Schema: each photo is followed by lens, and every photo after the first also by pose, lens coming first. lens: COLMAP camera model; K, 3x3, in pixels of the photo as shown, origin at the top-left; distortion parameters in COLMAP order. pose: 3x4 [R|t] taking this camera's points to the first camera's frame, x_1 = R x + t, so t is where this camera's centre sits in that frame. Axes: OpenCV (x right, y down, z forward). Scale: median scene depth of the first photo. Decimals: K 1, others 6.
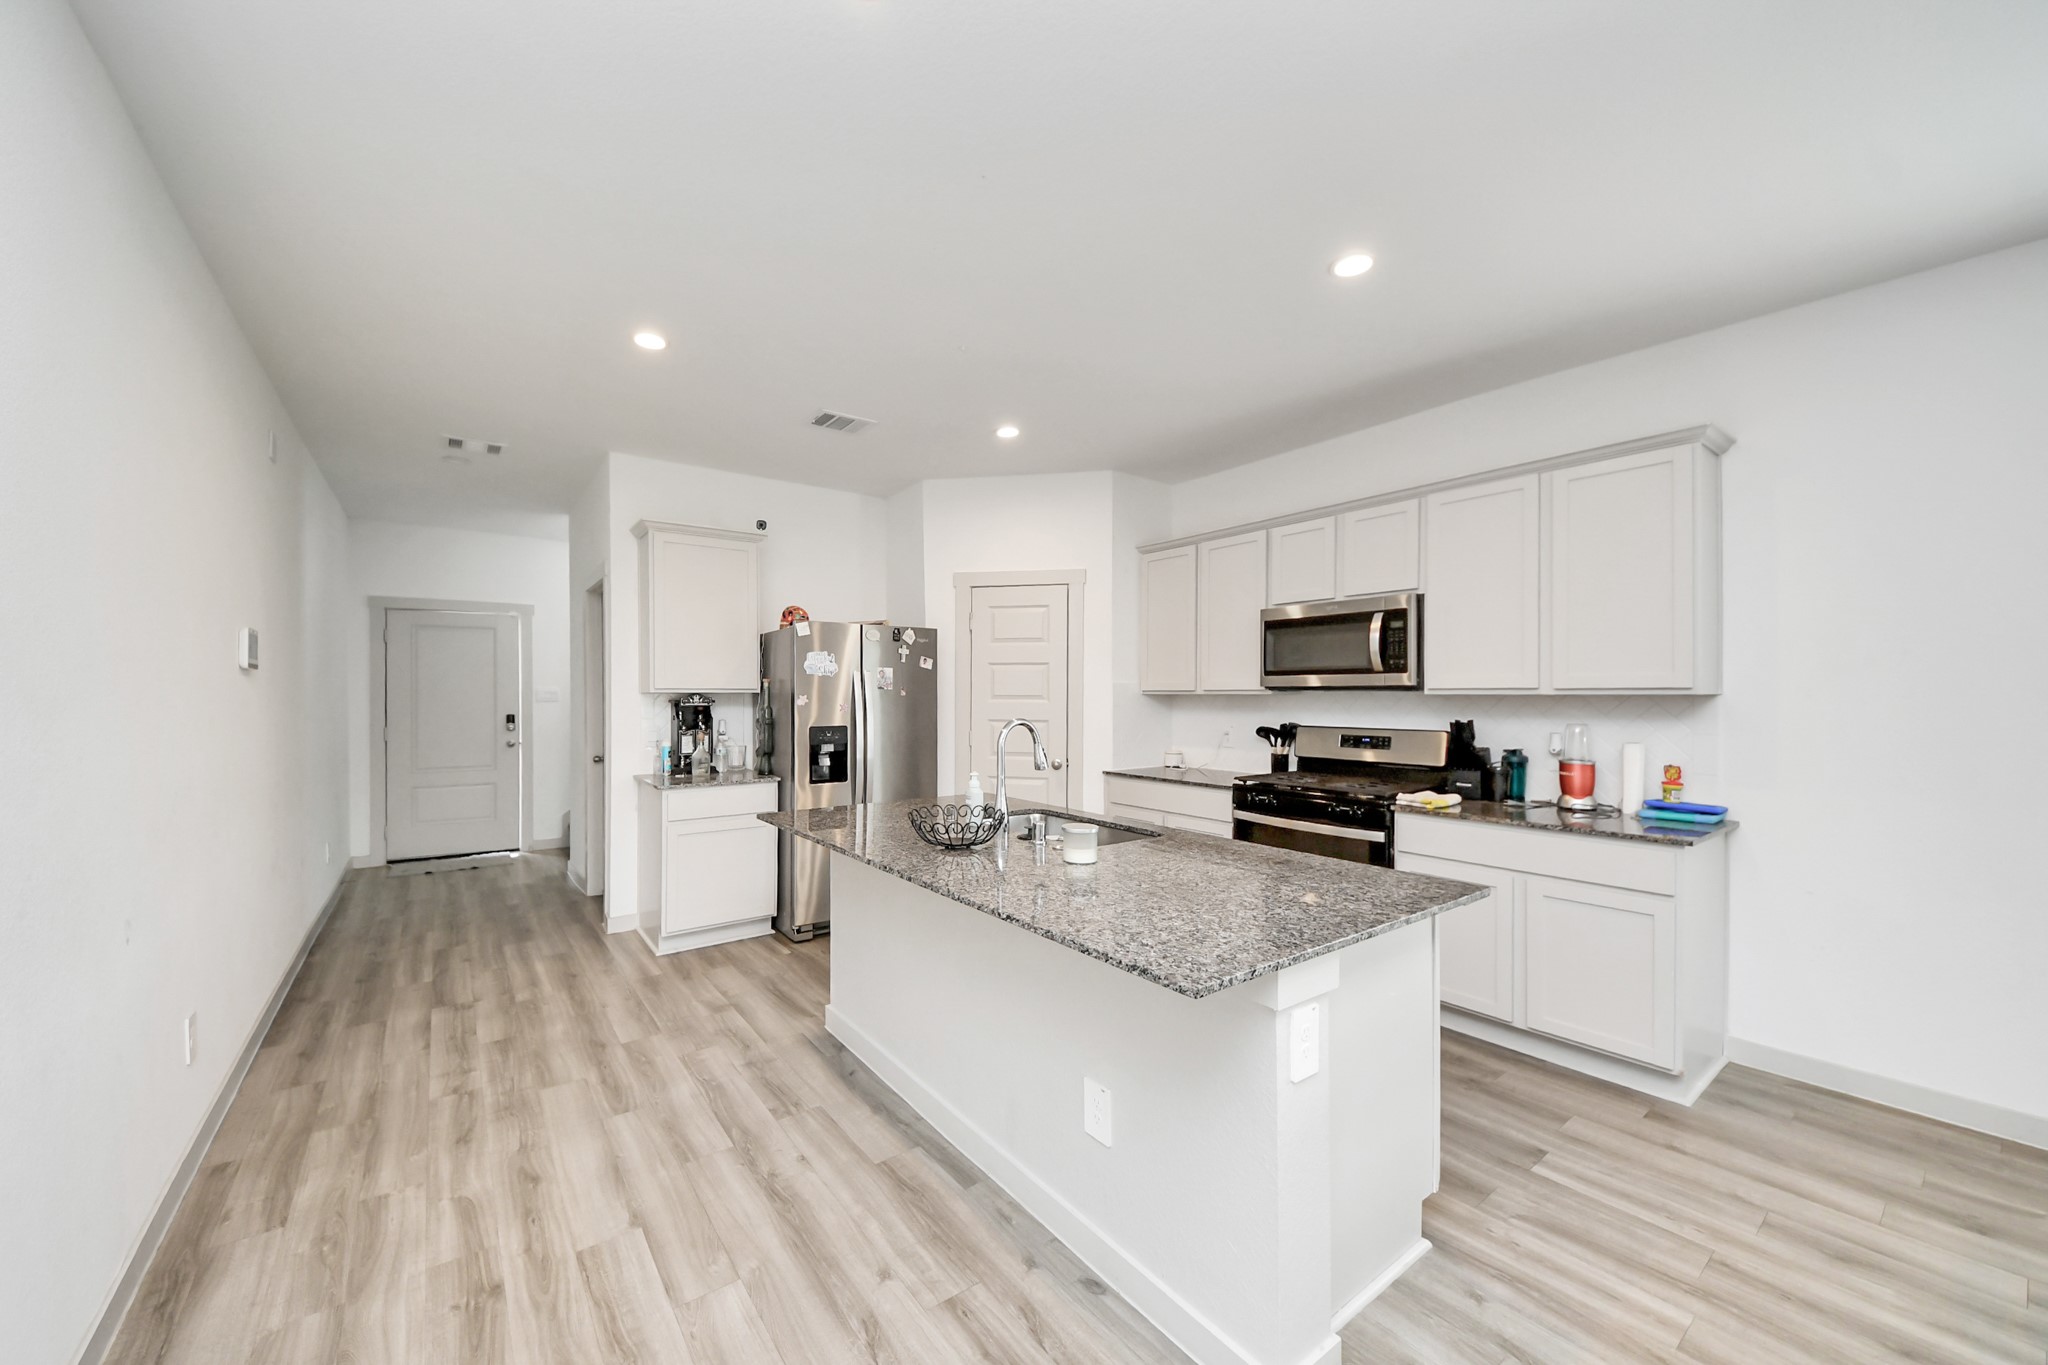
lens RADIAL K [[752.2, 0, 1033.8], [0, 752.2, 683.0], [0, 0, 1]] dist [0.025817, -0.003495]
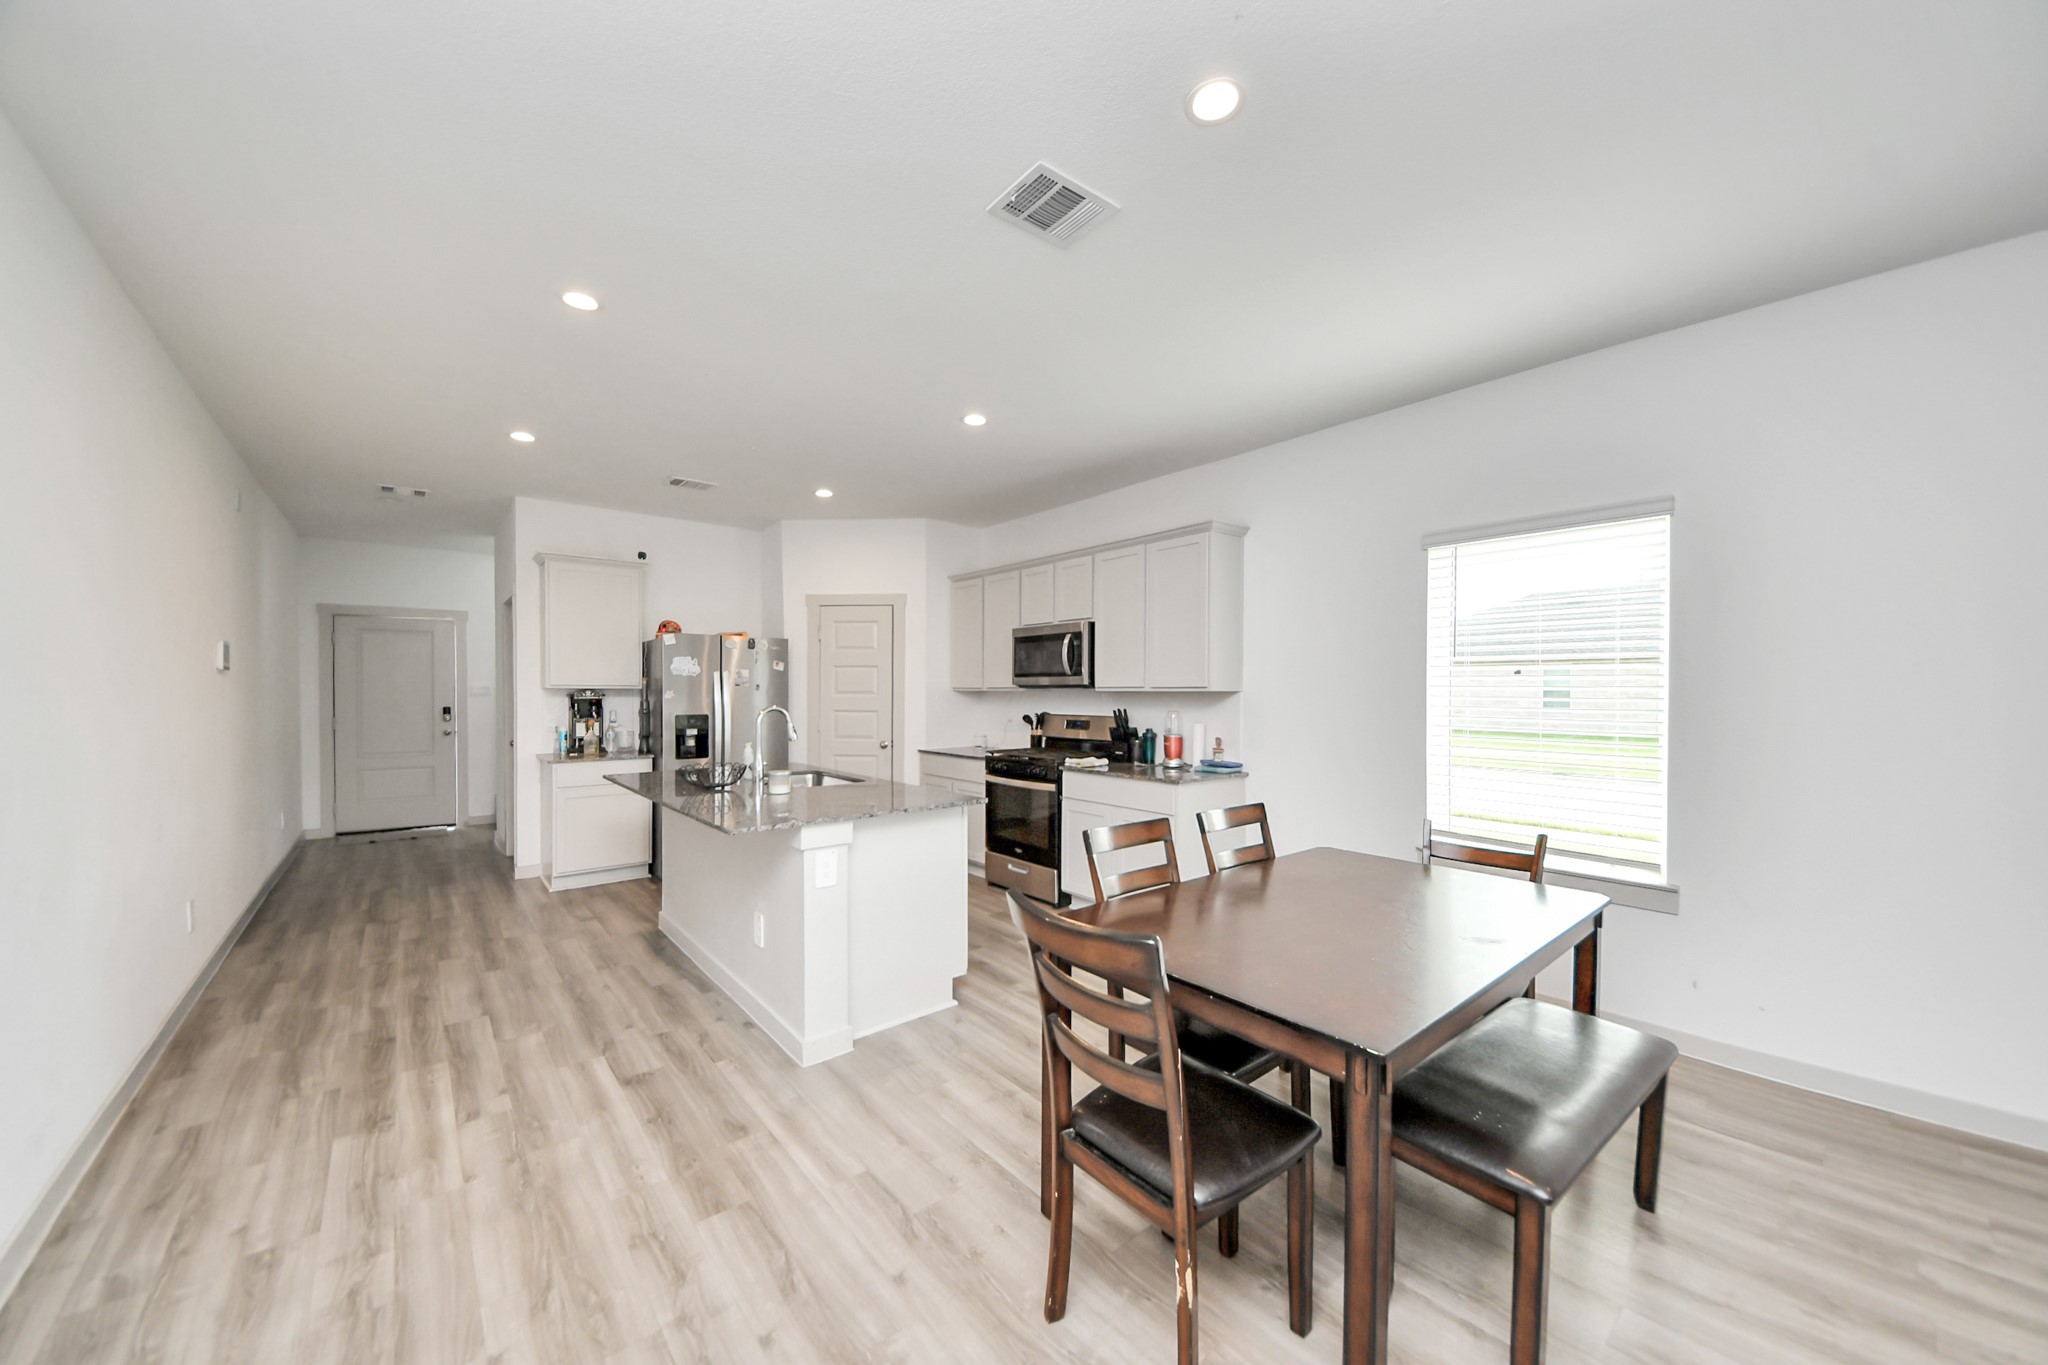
lens RADIAL K [[752.2, 0, 1059.1], [0, 752.2, 685.8], [0, 0, 1]] dist [0.025817, -0.003495]
pose [[0.998864, 0.001916, 0.047620, 0.324008], [-0.002291, 0.999967, 0.007836, -0.004151], [-0.047603, -0.007936, 0.998835, -0.355022]]
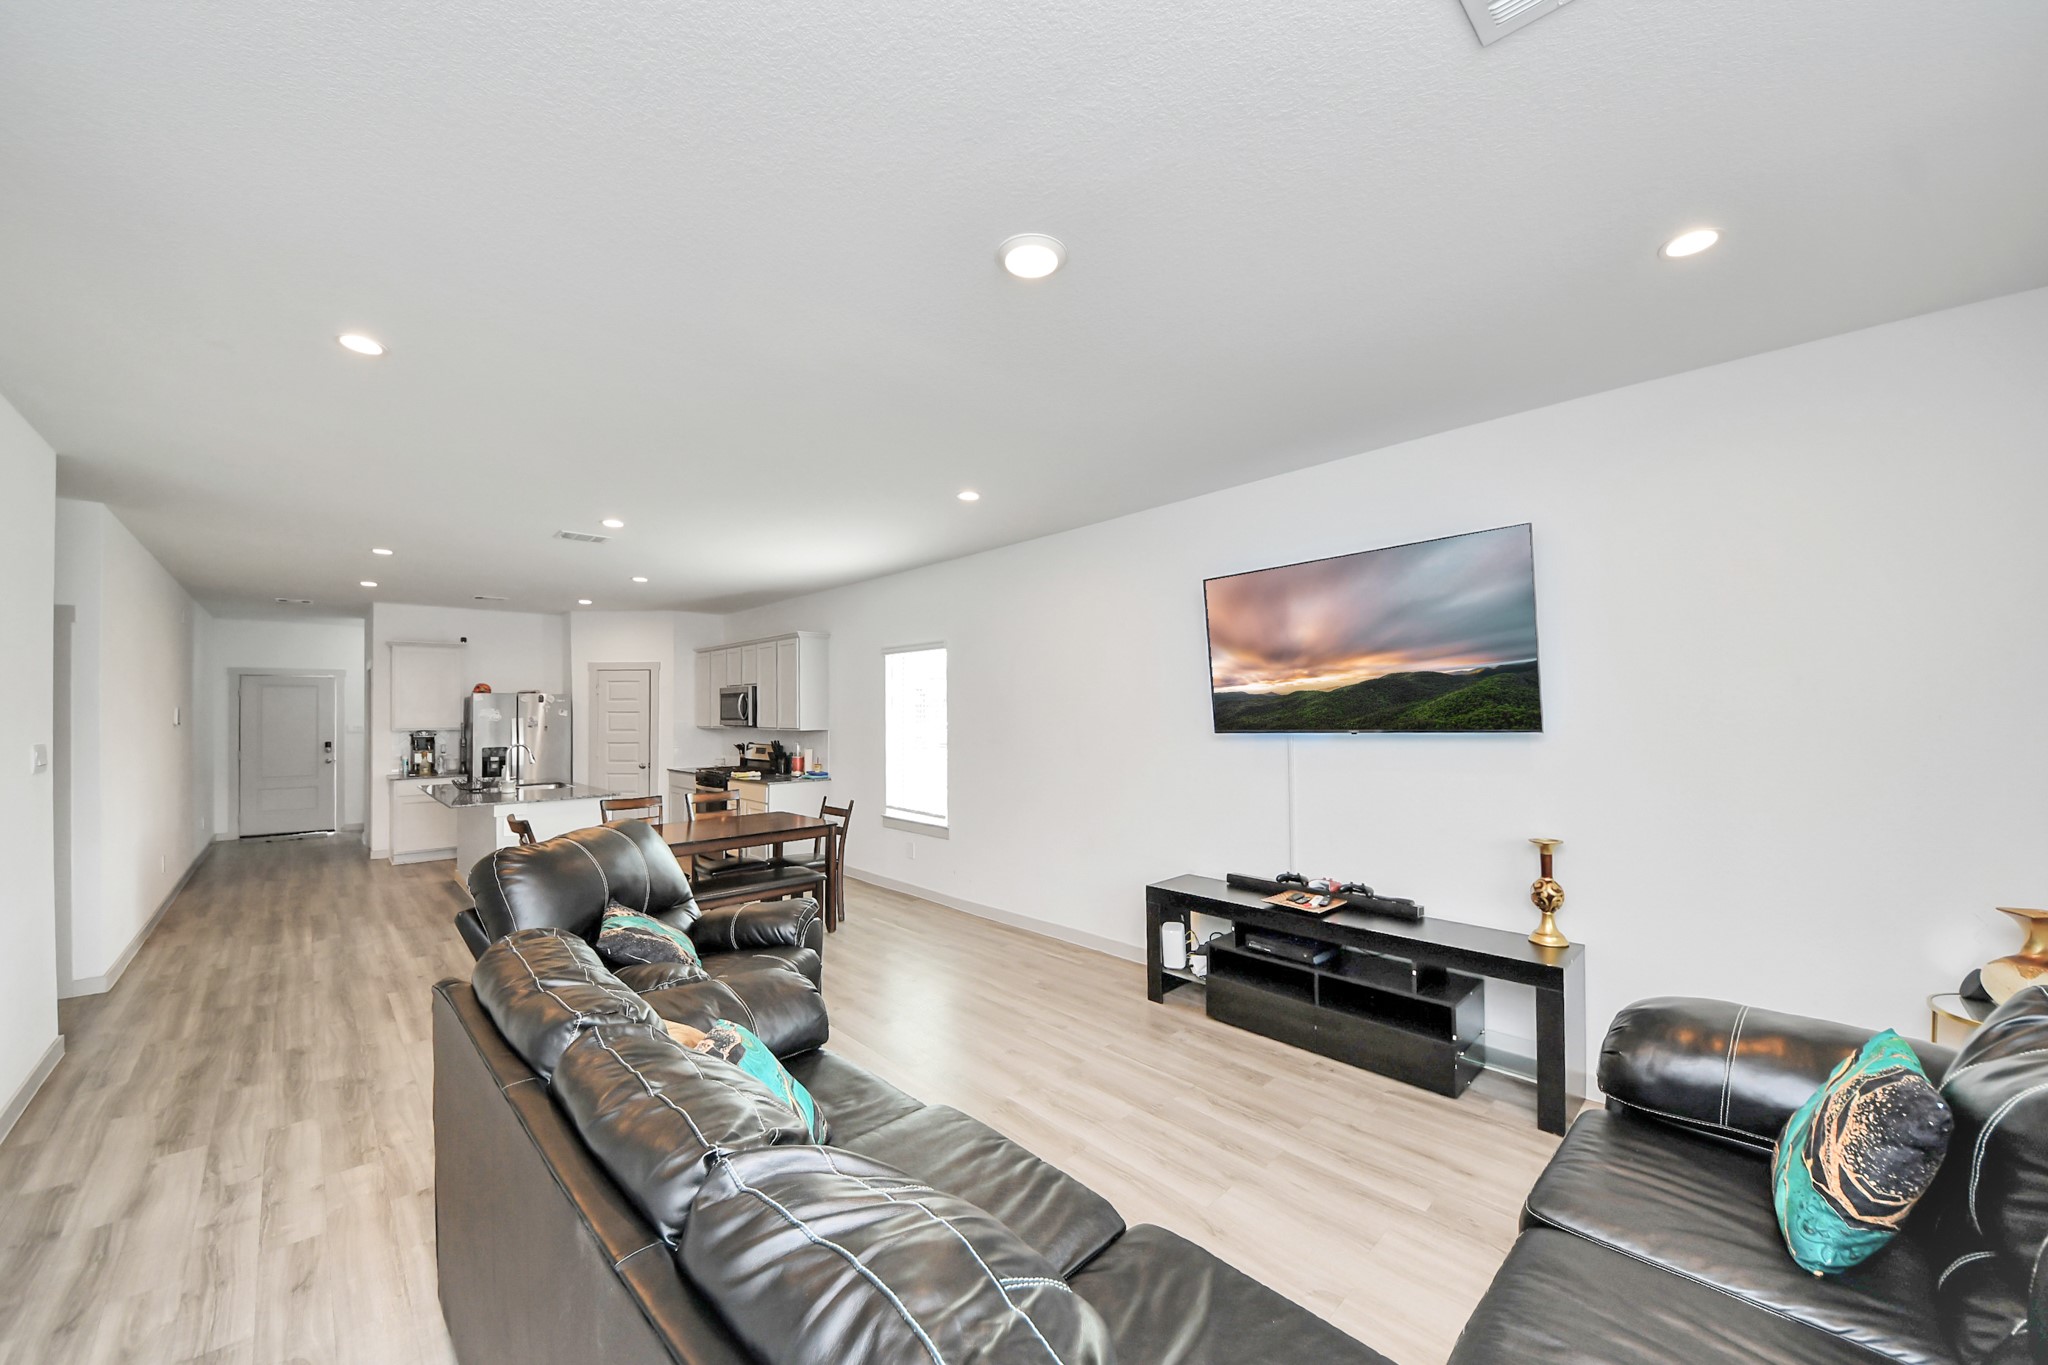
lens RADIAL K [[752.2, 0, 1035.5], [0, 752.2, 699.4], [0, 0, 1]] dist [0.025817, -0.003495]
pose [[0.994842, -0.002152, 0.101410, 1.009493], [0.002685, 0.999983, -0.005123, -0.057152], [-0.101397, 0.005369, 0.994832, -1.205248]]
